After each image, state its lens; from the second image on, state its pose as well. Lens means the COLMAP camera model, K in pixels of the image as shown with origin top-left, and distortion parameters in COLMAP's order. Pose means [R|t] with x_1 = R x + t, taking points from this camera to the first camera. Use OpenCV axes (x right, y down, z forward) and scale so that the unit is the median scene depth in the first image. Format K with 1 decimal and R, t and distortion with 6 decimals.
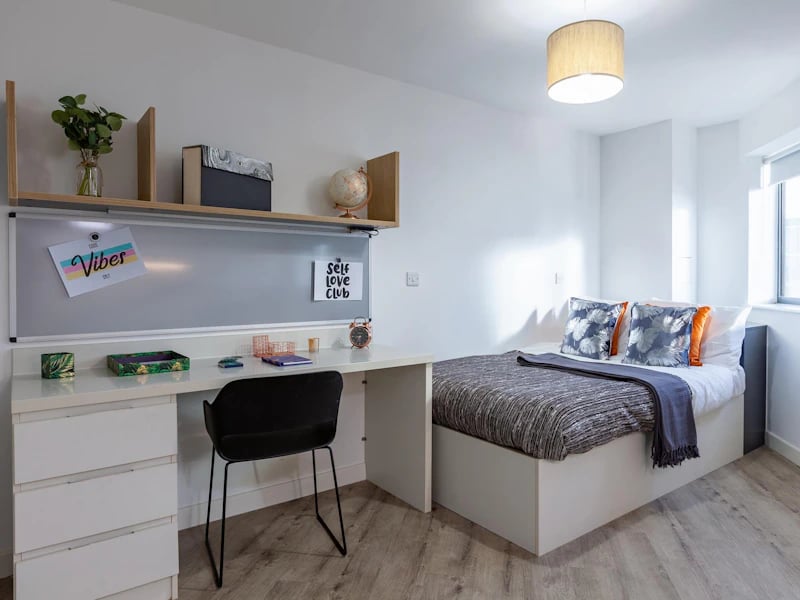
lens RADIAL K [[529.2, 0, 400.0], [0, 529.2, 300.0], [0, 0, 1]] dist [-0.008022, 0.000638]
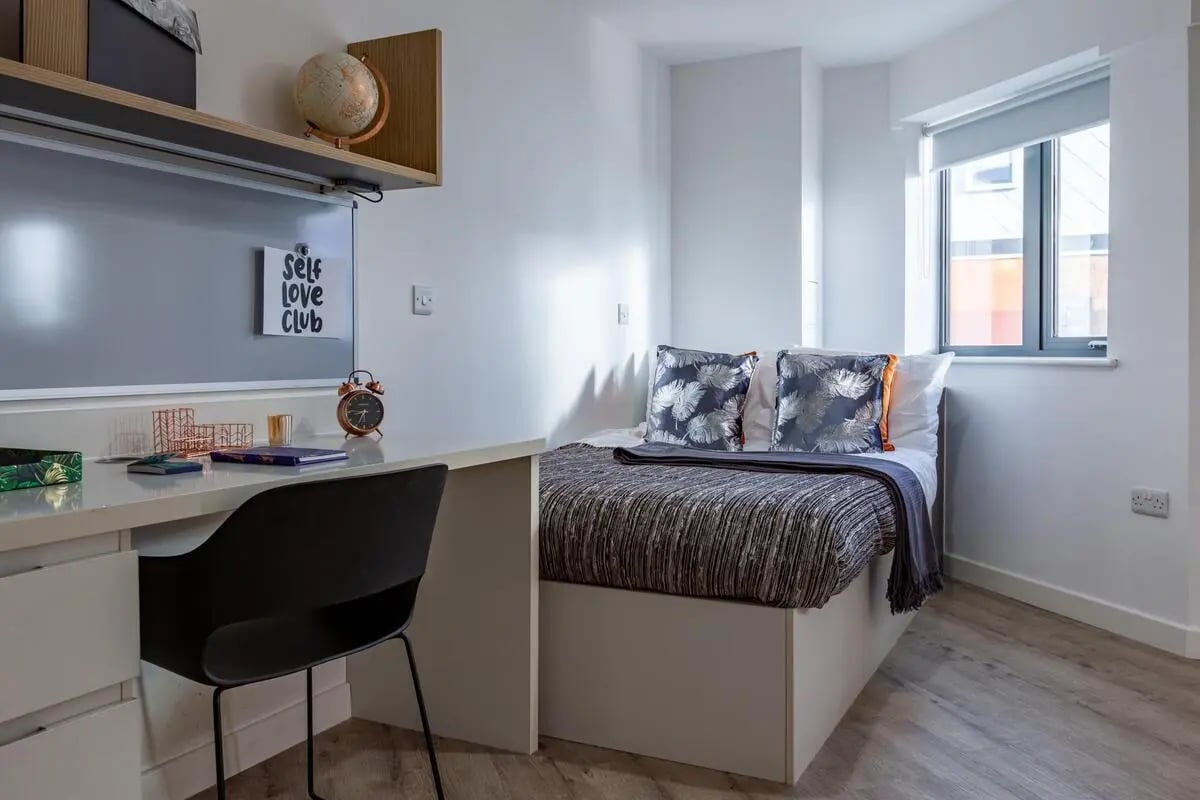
lens RADIAL K [[1009.1, 0, 598.2], [0, 1009.1, 385.3], [0, 0, 1]] dist [0.008967, -0.002570]
pose [[0.905251, -0.014086, 0.424643, -0.263121], [0.012560, 0.999901, 0.006393, 0.041384], [-0.424691, -0.000454, 0.905338, 0.092021]]
